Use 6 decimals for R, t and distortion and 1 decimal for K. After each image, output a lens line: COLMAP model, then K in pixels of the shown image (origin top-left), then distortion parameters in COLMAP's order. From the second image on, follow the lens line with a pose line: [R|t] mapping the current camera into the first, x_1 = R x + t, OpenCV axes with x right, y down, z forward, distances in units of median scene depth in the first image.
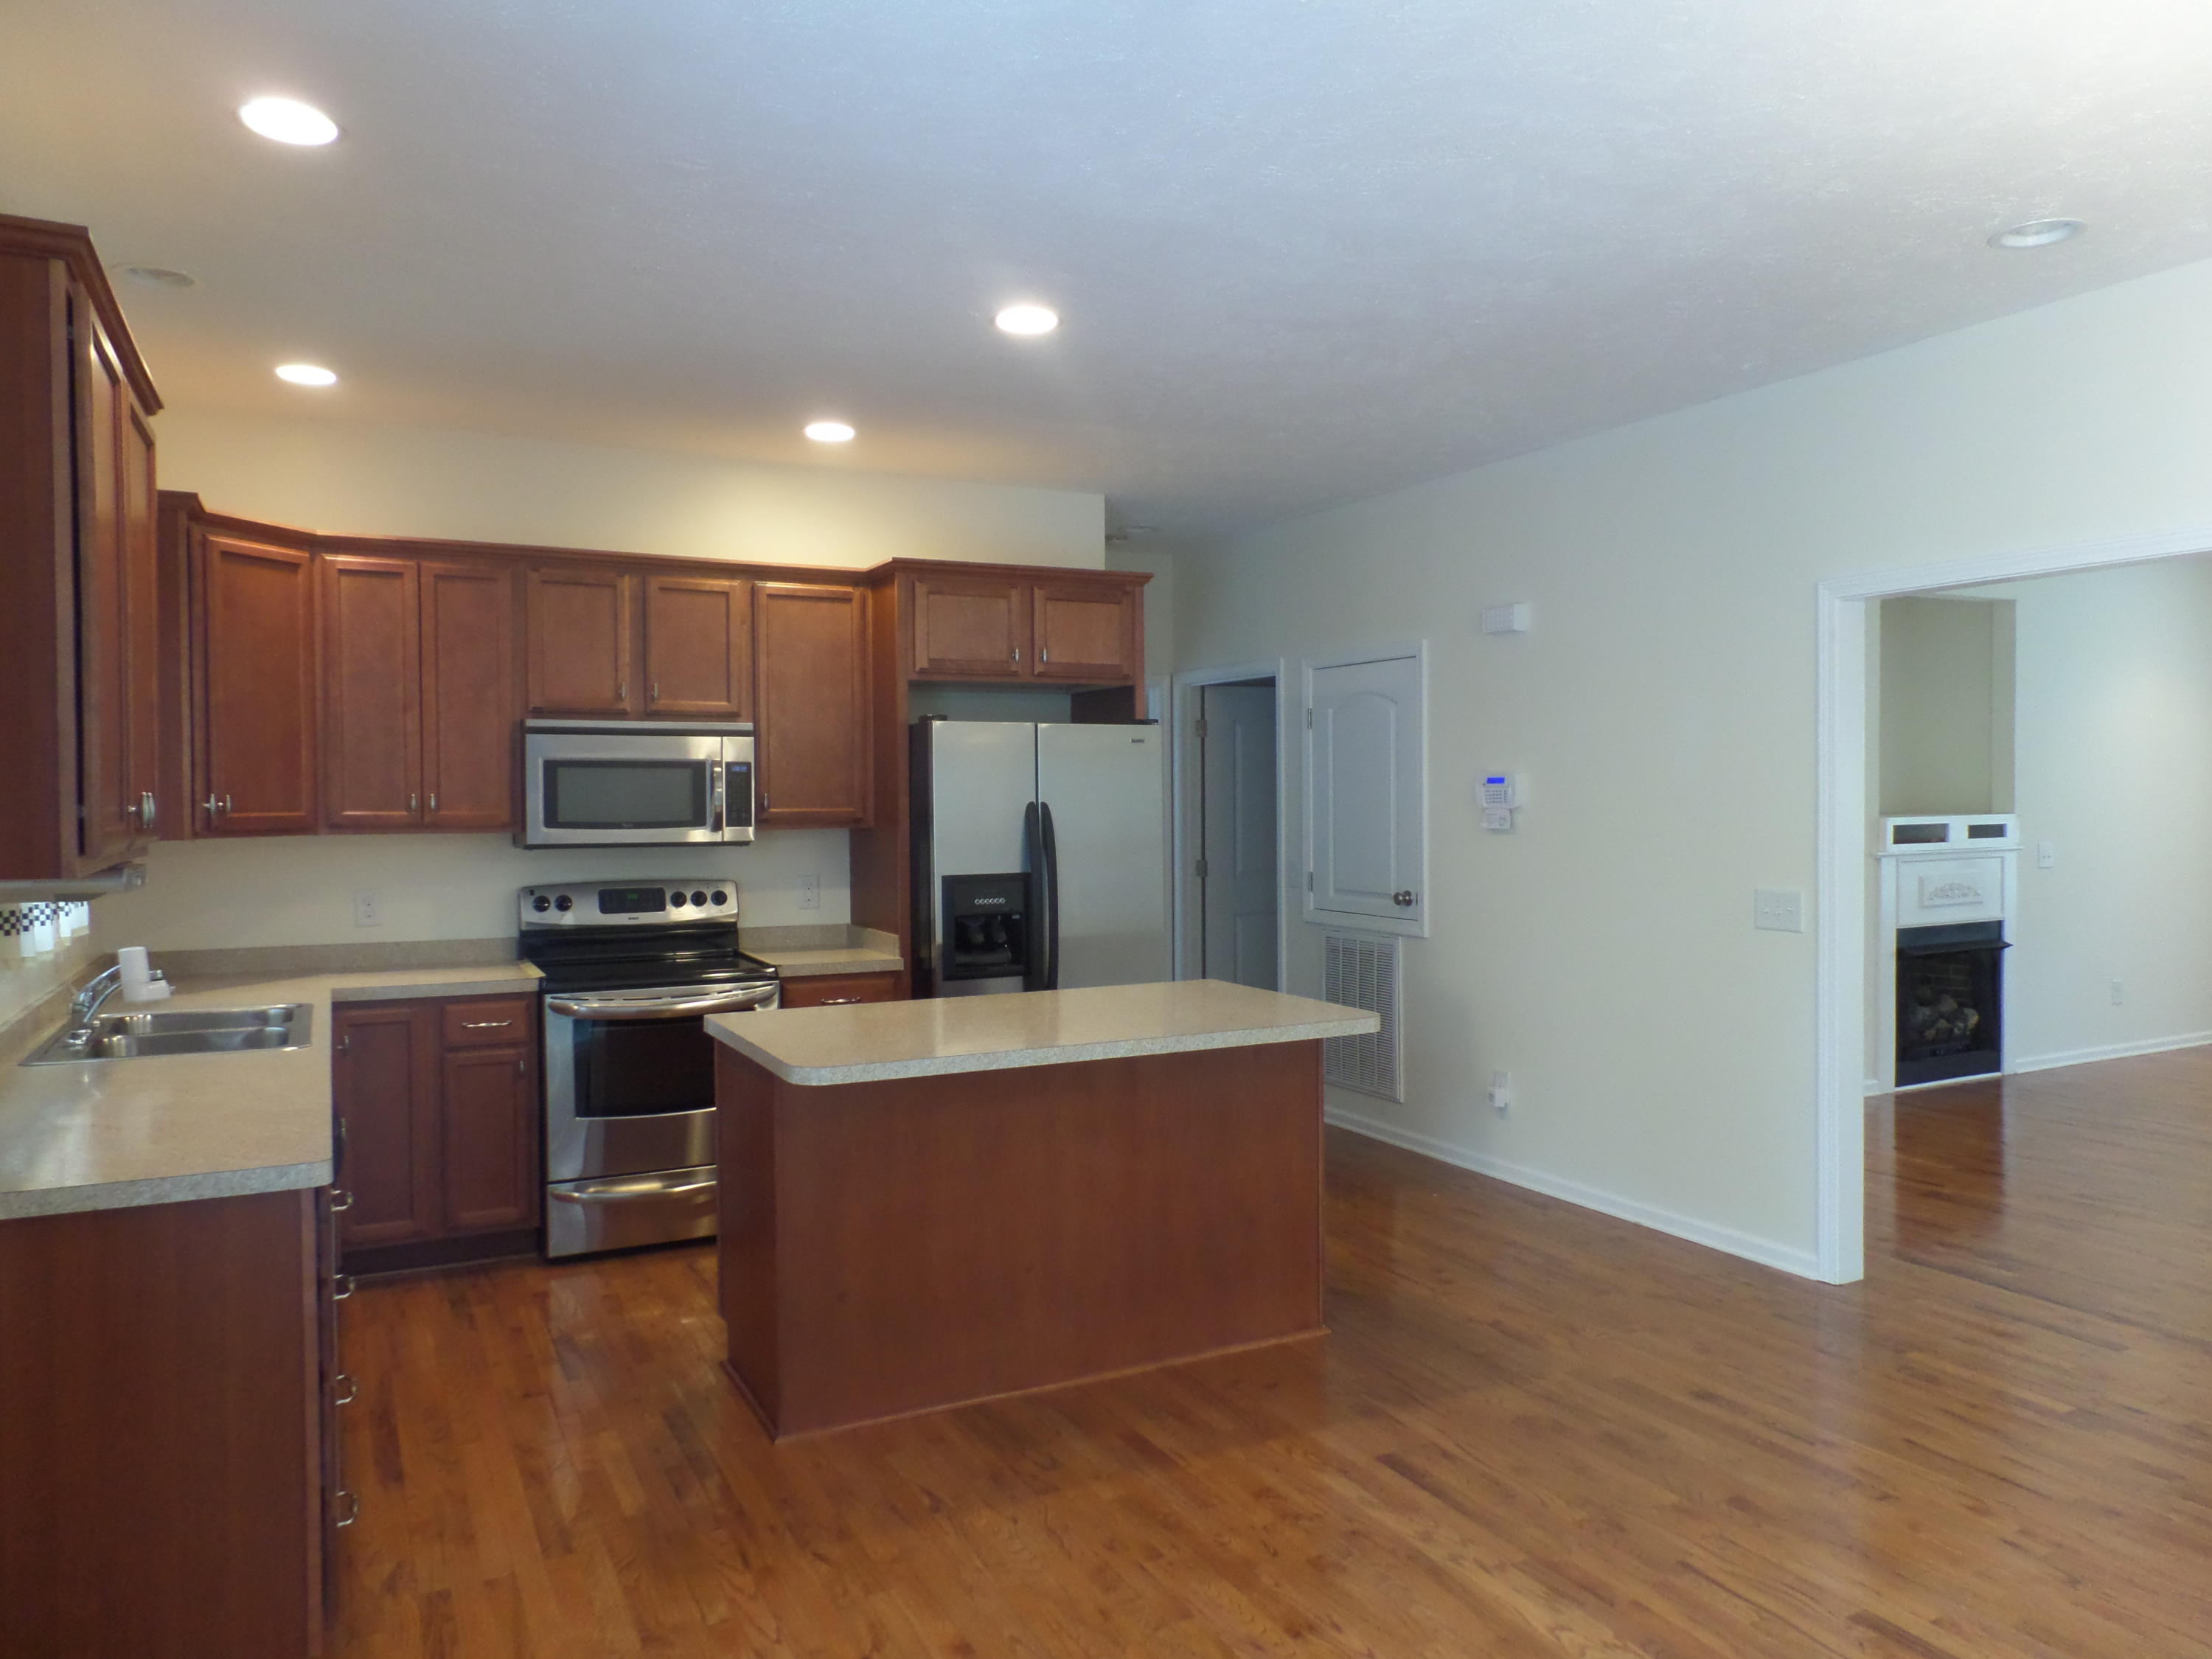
lens RADIAL K [[1520.1, 0, 1109.4], [0, 1520.1, 832.7], [0, 0, 1]] dist [-0.018699, 0.014722]
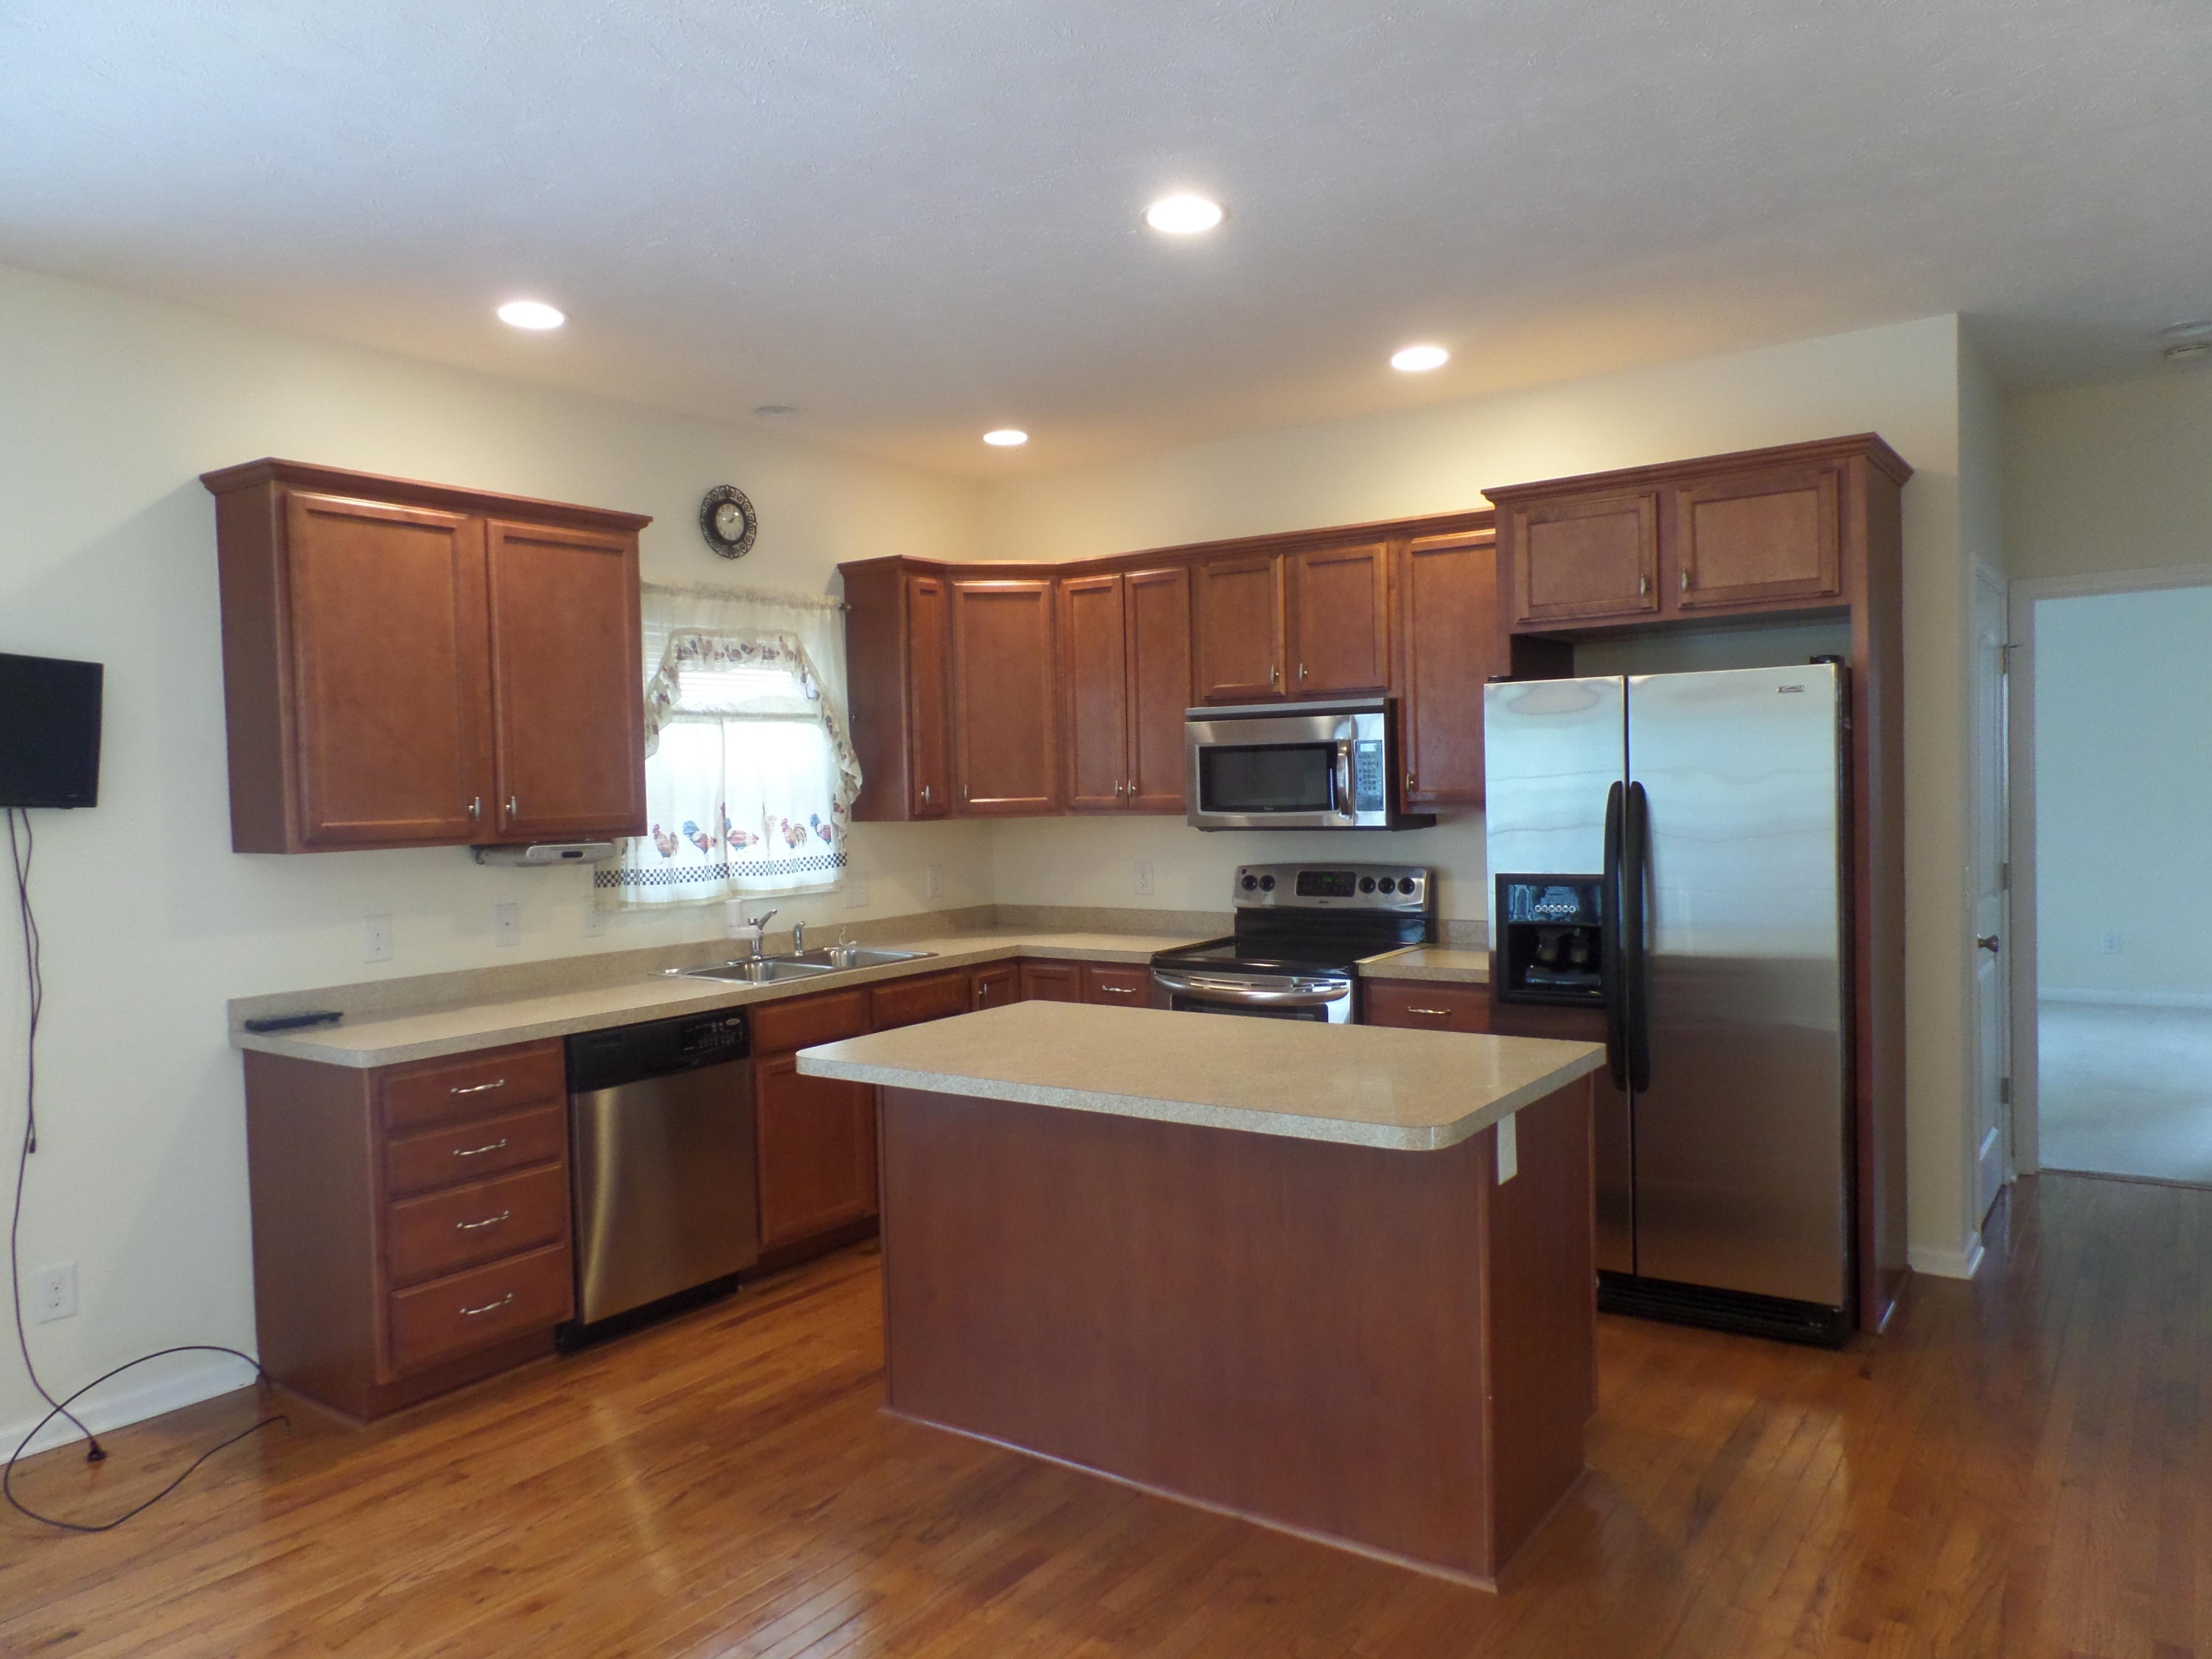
lens RADIAL K [[1520.1, 0, 1108.6], [0, 1520.1, 834.9], [0, 0, 1]] dist [-0.018699, 0.014722]
pose [[0.466036, 0.023872, -0.884444, 0.490873], [0.003886, 0.999571, 0.029027, -0.016233], [0.884757, -0.016965, 0.465744, 0.418514]]
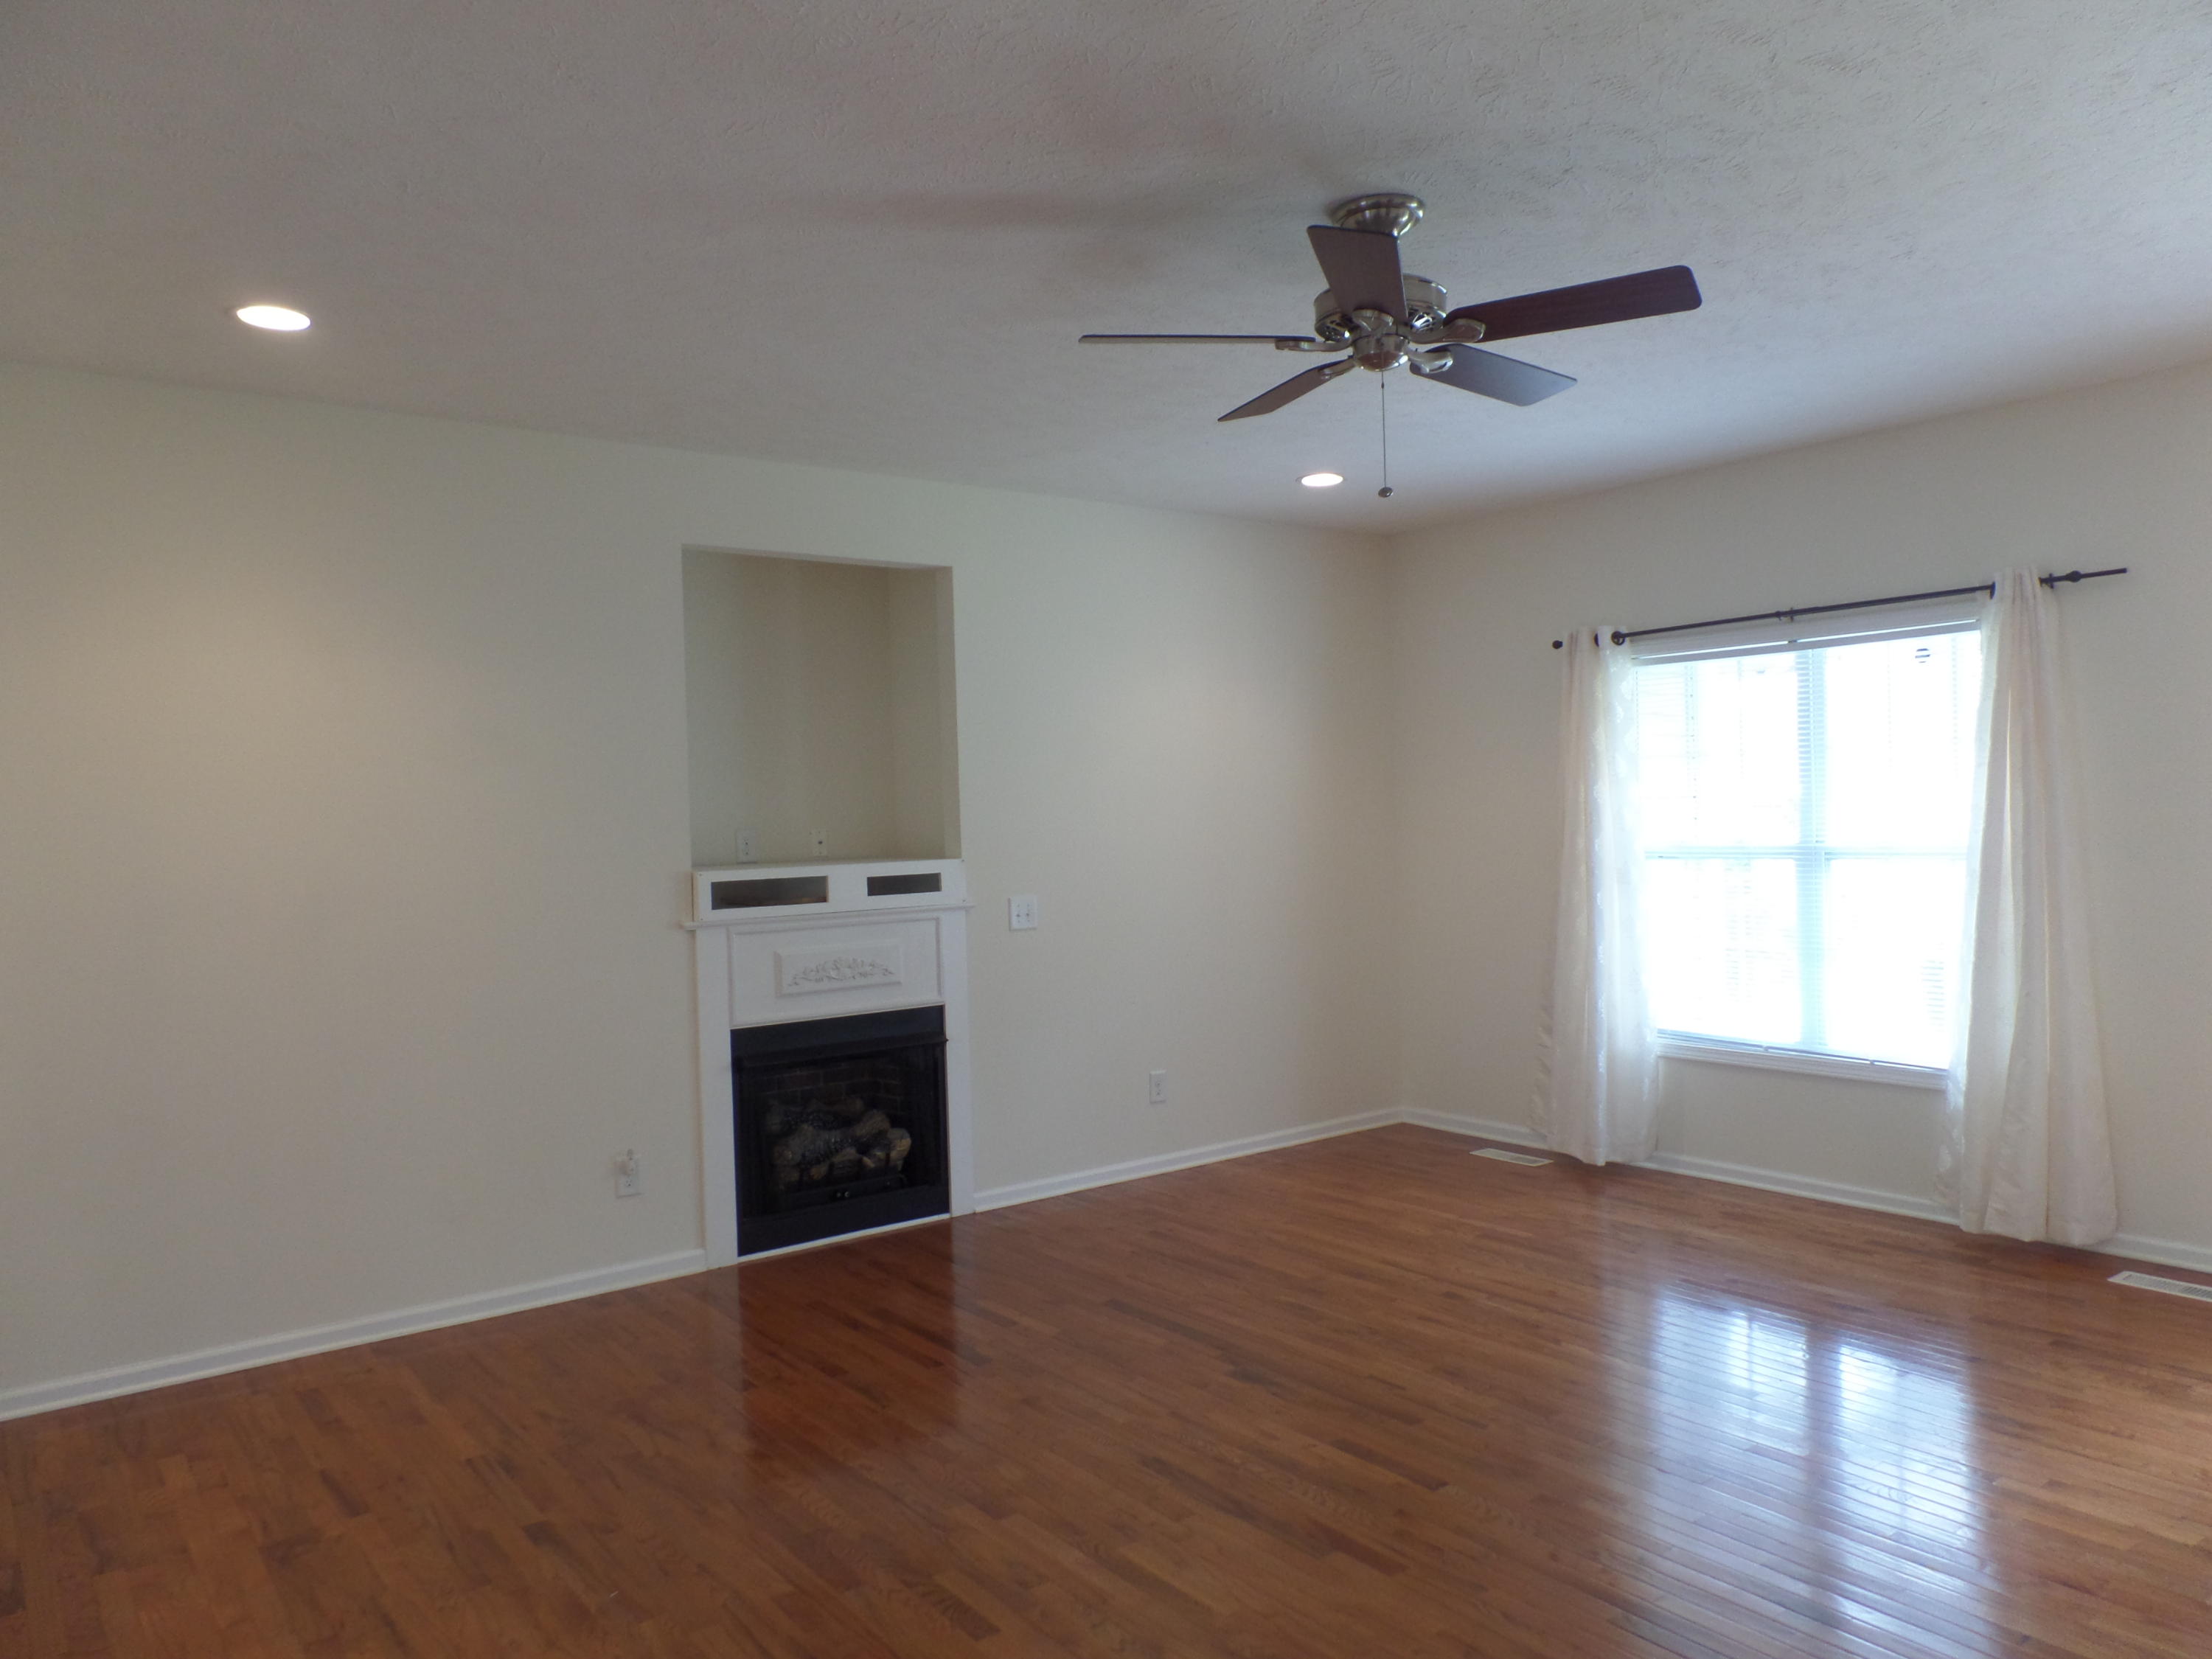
lens RADIAL K [[1520.1, 0, 1111.2], [0, 1520.1, 836.0], [0, 0, 1]] dist [-0.018699, 0.014722]
pose [[0.983289, -0.019377, 0.181019, 0.766262], [0.022256, 0.999656, -0.013884, -0.016563], [-0.180687, 0.017680, 0.983382, 0.375509]]
